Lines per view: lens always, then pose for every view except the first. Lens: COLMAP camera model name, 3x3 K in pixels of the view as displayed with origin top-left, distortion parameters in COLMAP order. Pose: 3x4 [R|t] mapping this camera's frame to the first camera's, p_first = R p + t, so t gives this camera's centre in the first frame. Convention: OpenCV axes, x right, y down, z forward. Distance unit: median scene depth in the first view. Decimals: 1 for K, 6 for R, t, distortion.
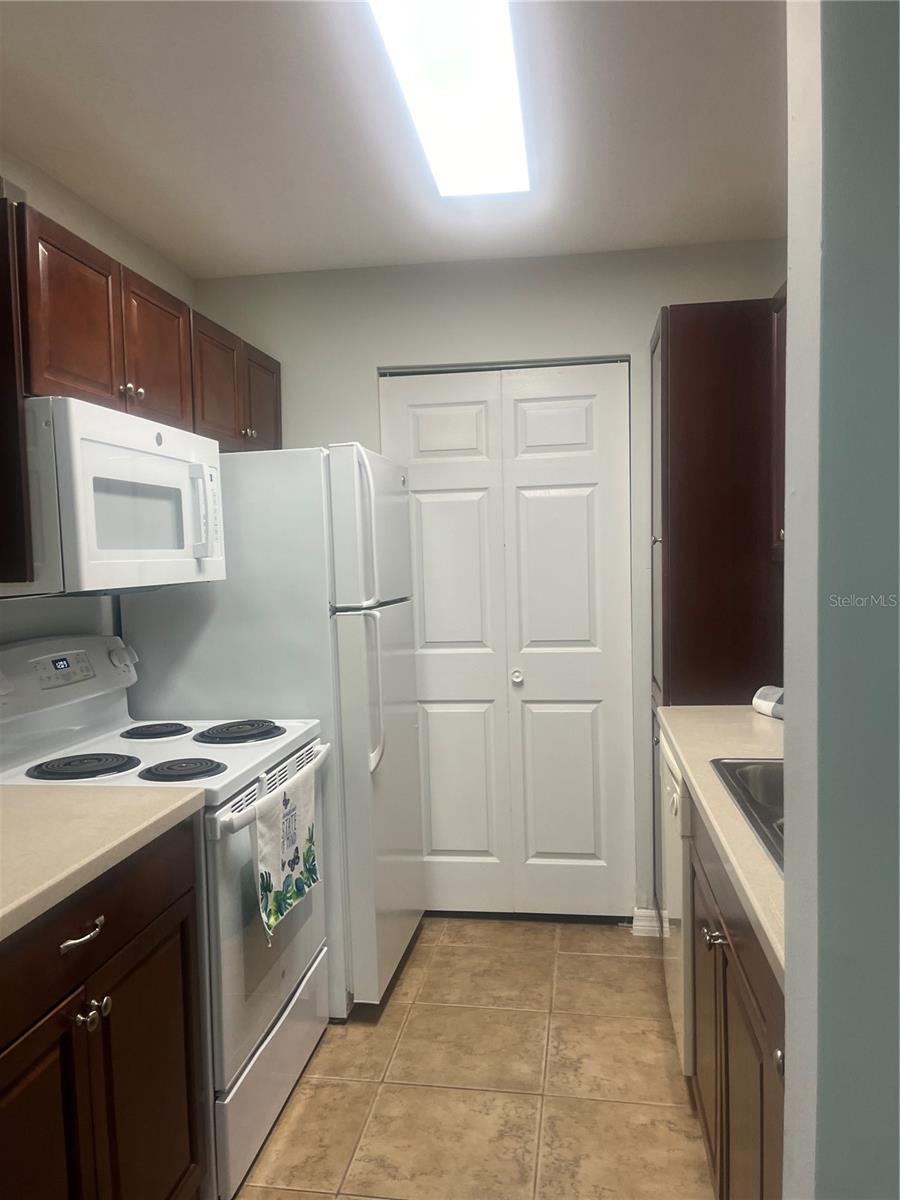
lens RADIAL K [[911.7, 0, 438.7], [0, 911.7, 596.4], [0, 0, 1]] dist [0.065445, -0.090114]
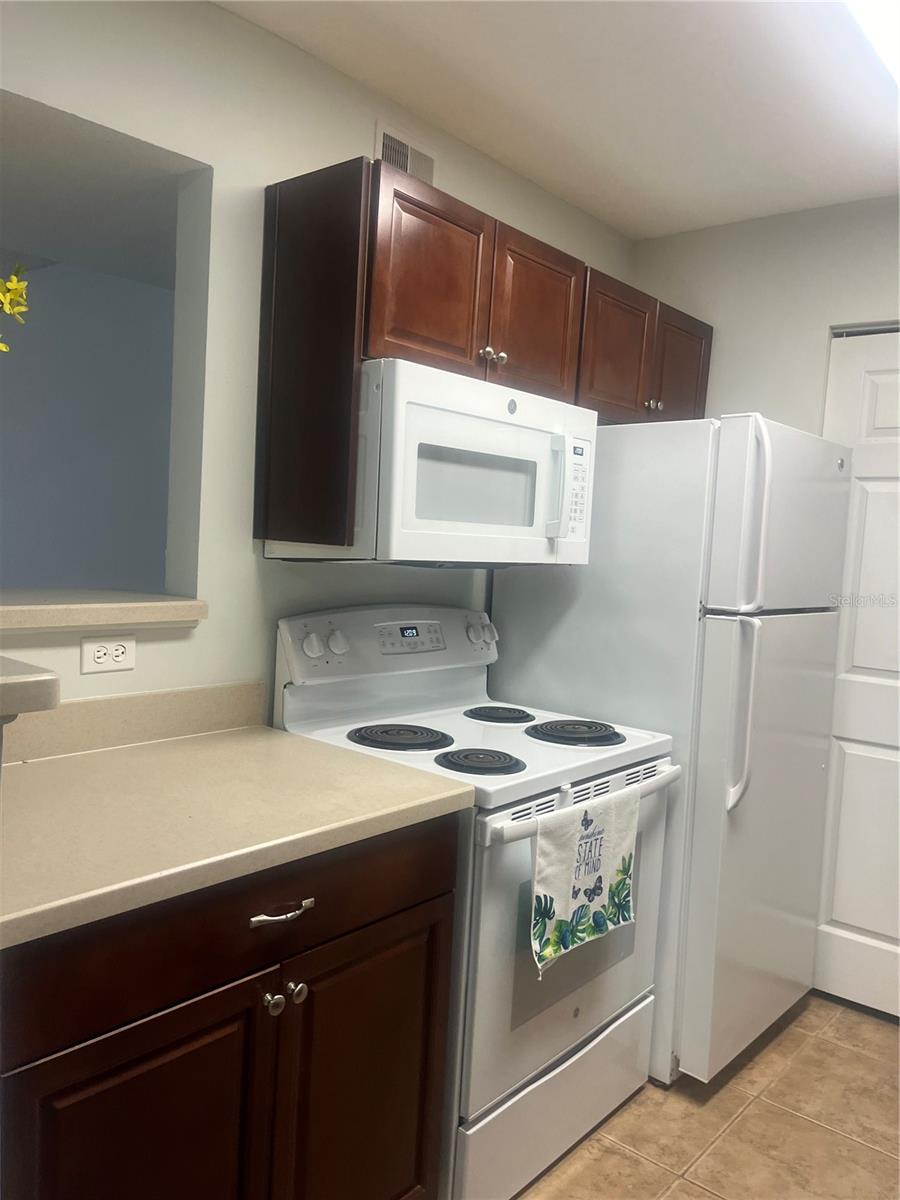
lens RADIAL K [[911.7, 0, 449.7], [0, 911.7, 597.4], [0, 0, 1]] dist [0.065445, -0.090114]
pose [[0.849420, 0.109436, -0.516246, 0.124456], [-0.102579, 0.993842, 0.041897, -0.009511], [0.517652, 0.017368, 0.855415, 0.152323]]
